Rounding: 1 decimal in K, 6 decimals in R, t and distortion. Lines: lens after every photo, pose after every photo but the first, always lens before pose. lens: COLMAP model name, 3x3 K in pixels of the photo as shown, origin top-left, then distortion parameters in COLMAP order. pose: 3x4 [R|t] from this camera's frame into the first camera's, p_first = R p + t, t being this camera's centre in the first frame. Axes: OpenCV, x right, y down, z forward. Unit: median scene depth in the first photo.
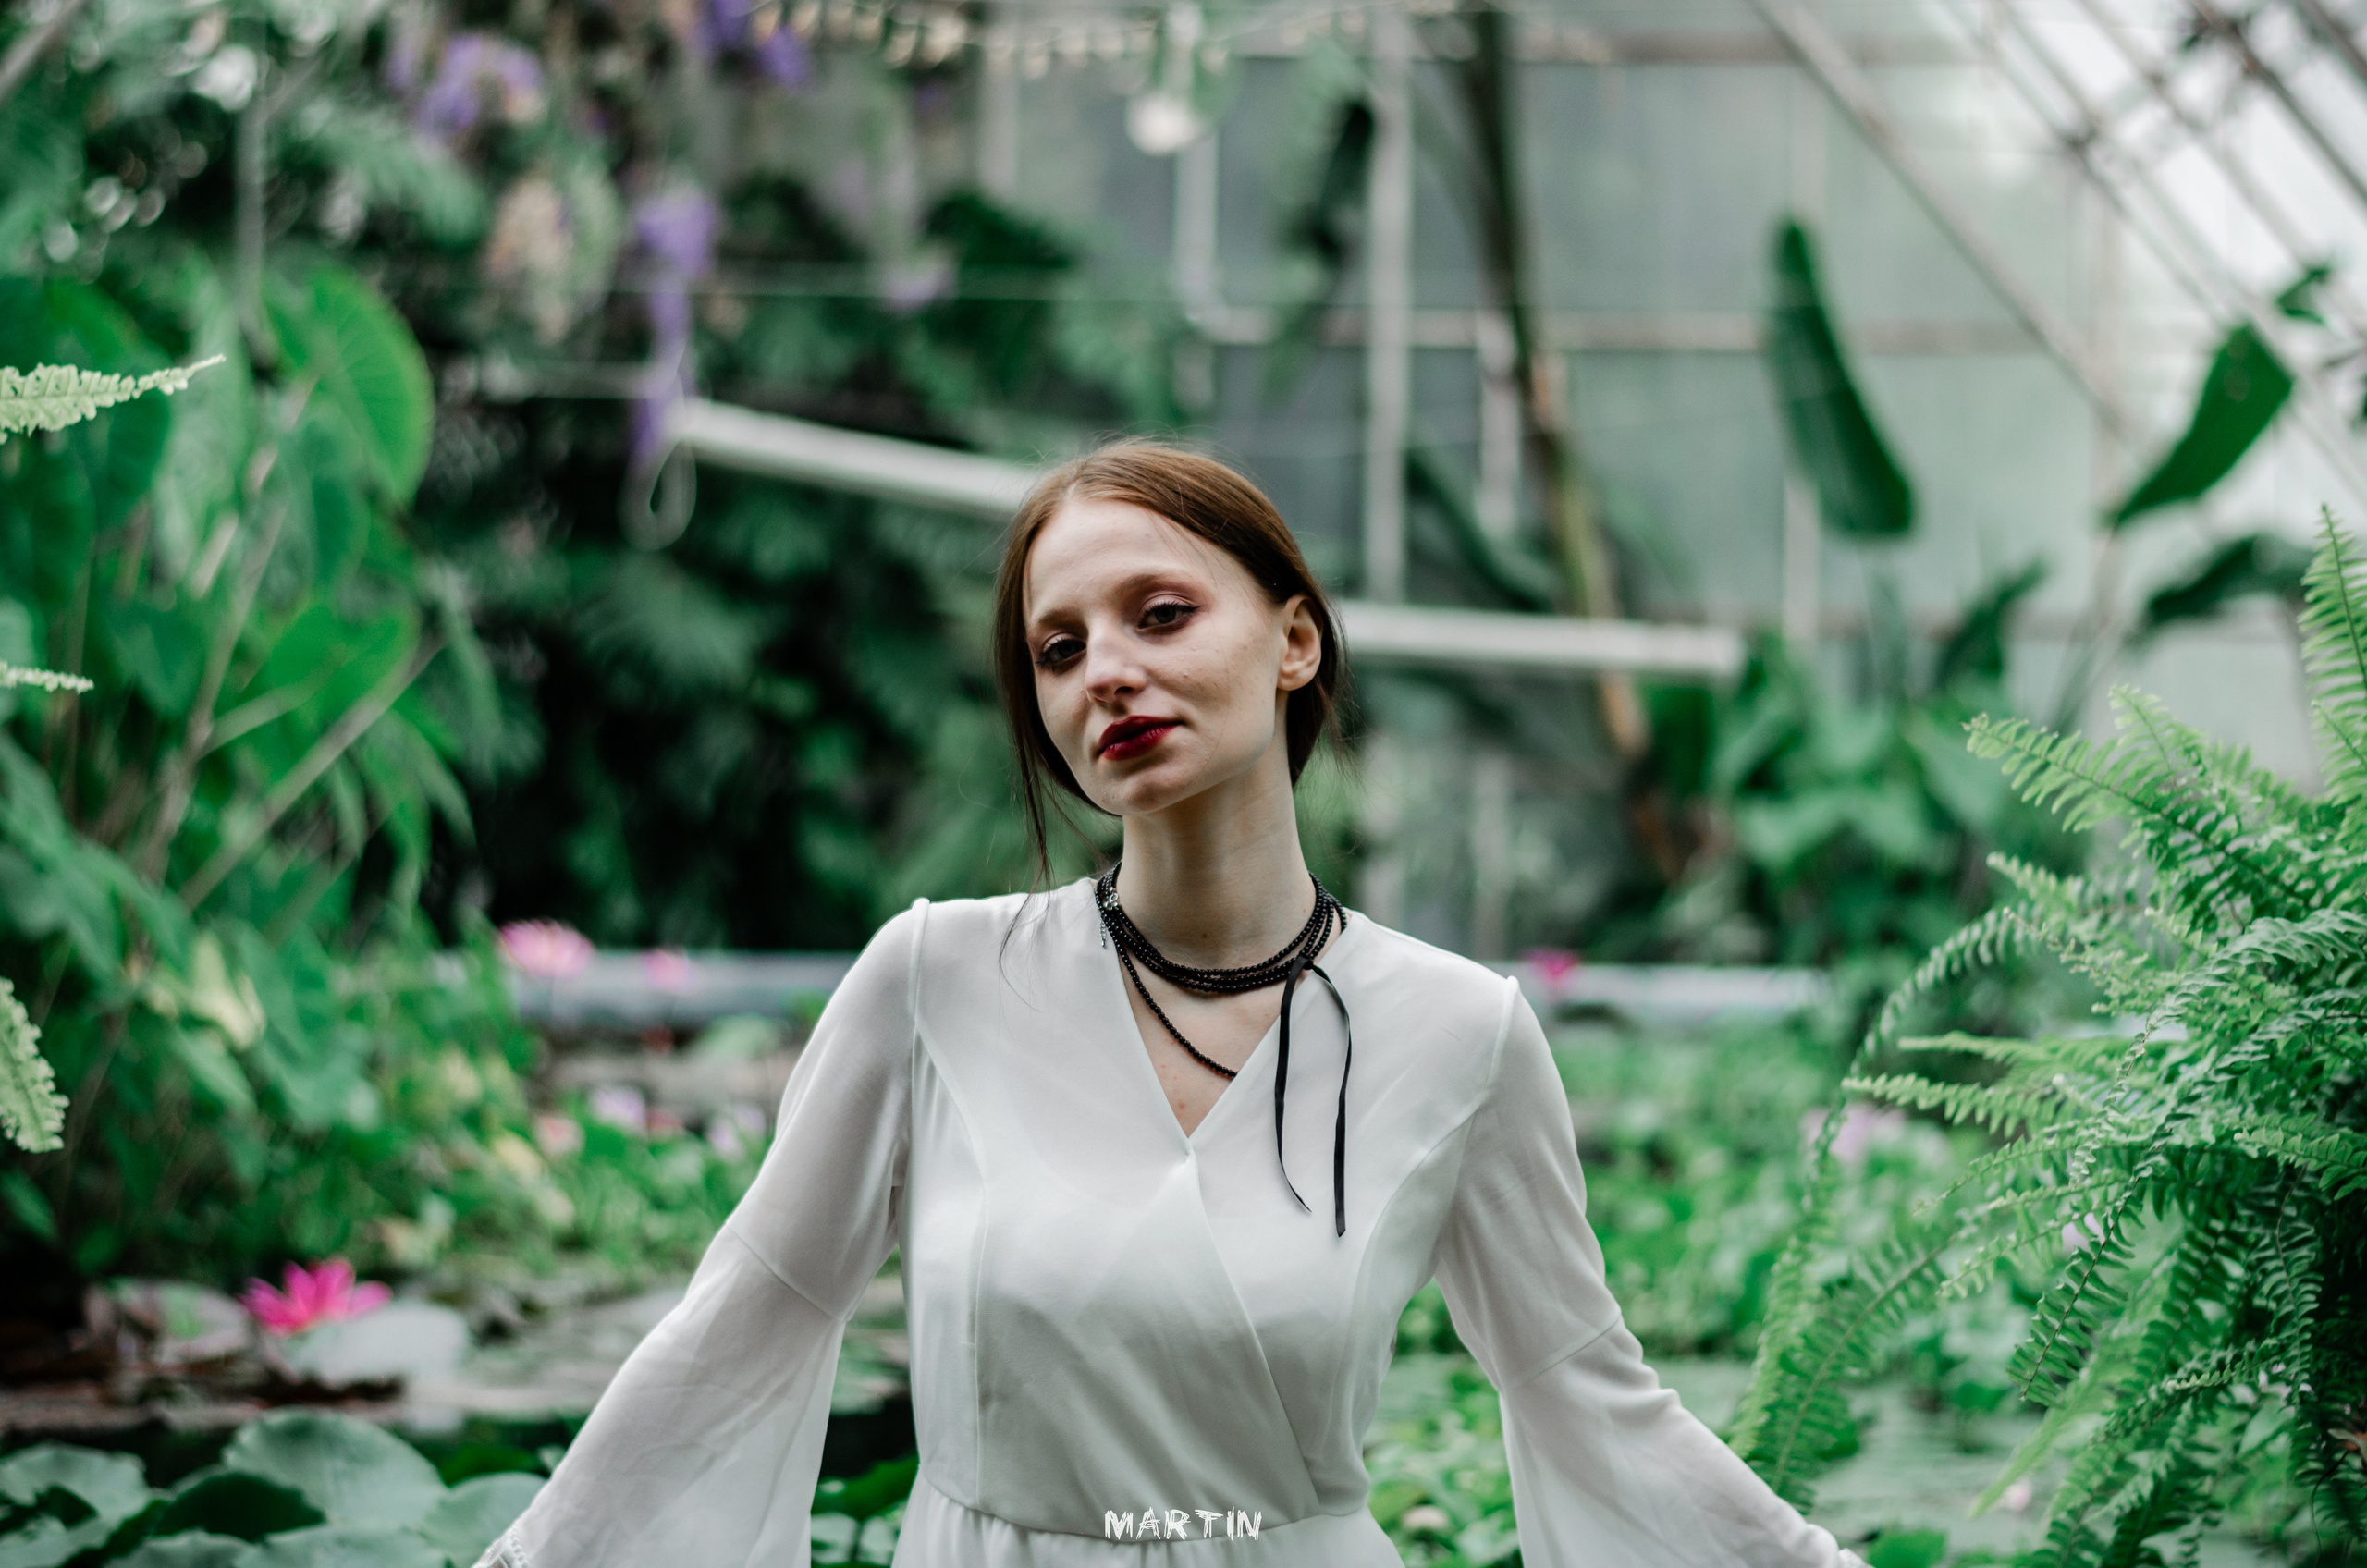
lens RADIAL K [[5302.7, 0, 1183.5], [0, 5302.7, 784.0], [0, 0, 1]] dist [-0.013934, 0.529314]
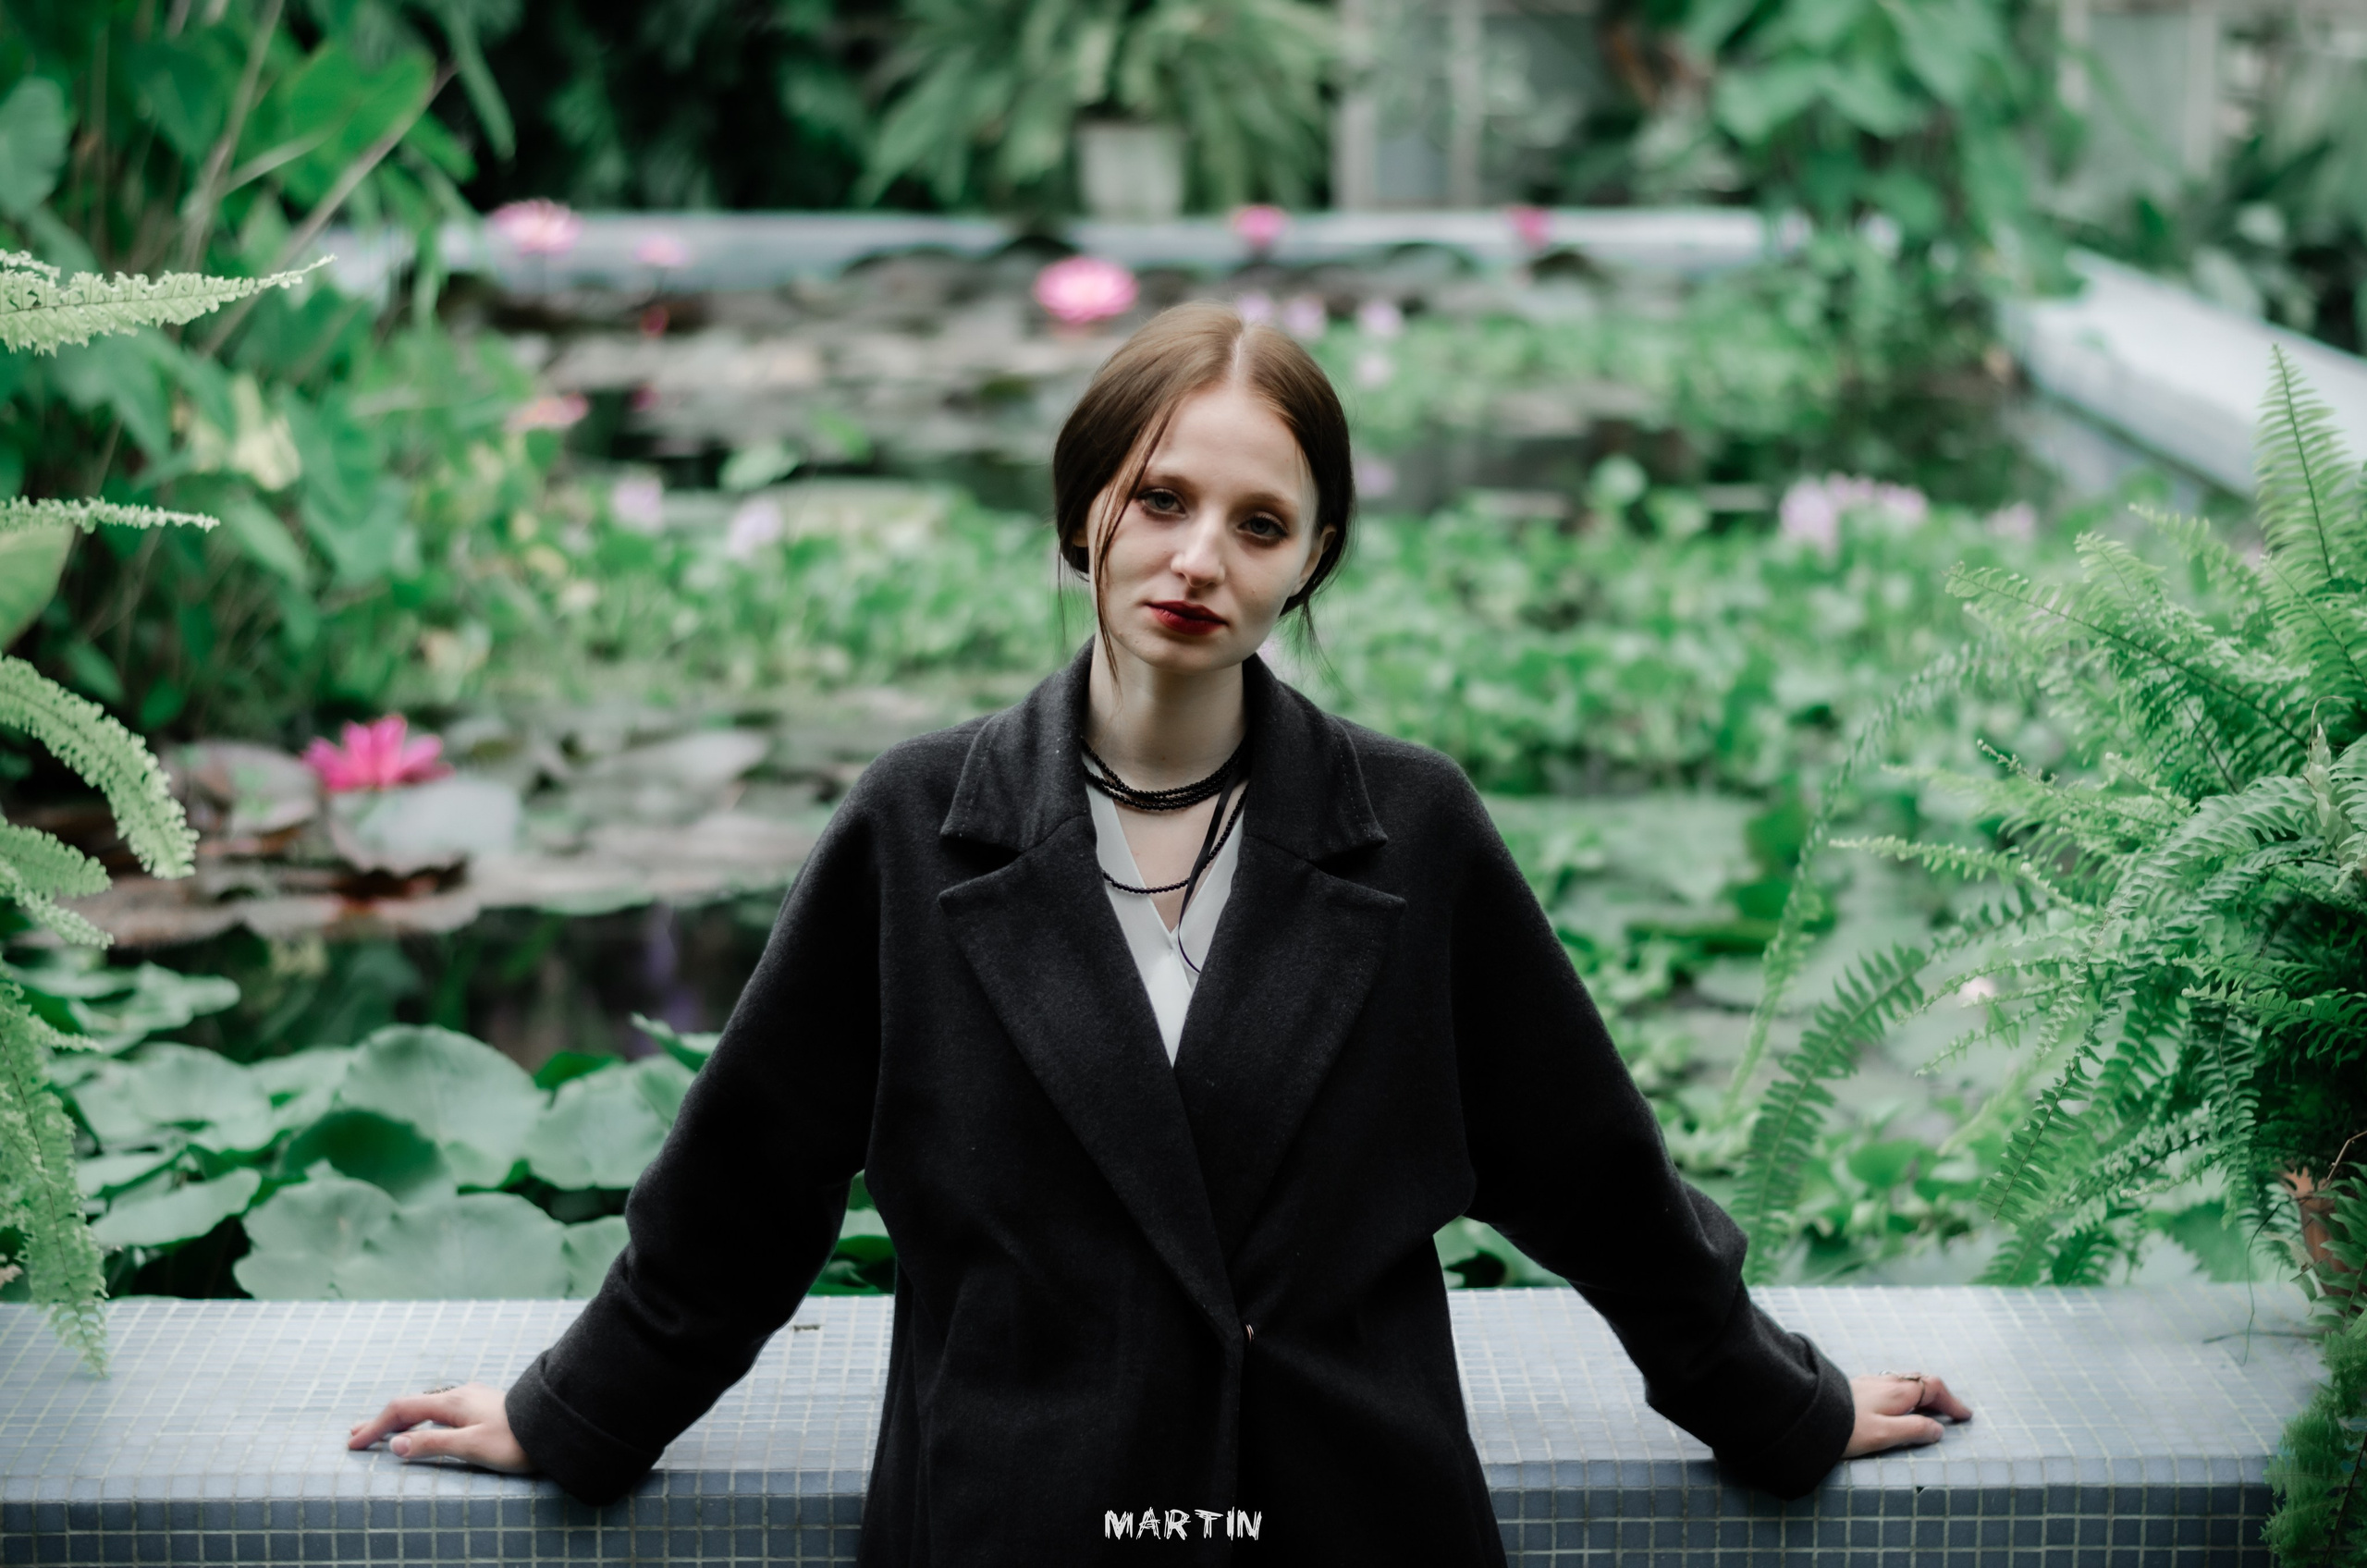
lens RADIAL K [[5302.7, 0, 1183.5], [0, 5302.7, 784.0], [0, 0, 1]] dist [-0.013934, 0.529314]
pose [[0.999816, -0.018541, 0.004947, -0.013417], [0.017398, 0.984604, 0.173934, -0.136889], [-0.008096, -0.173816, 0.984745, -0.071700]]
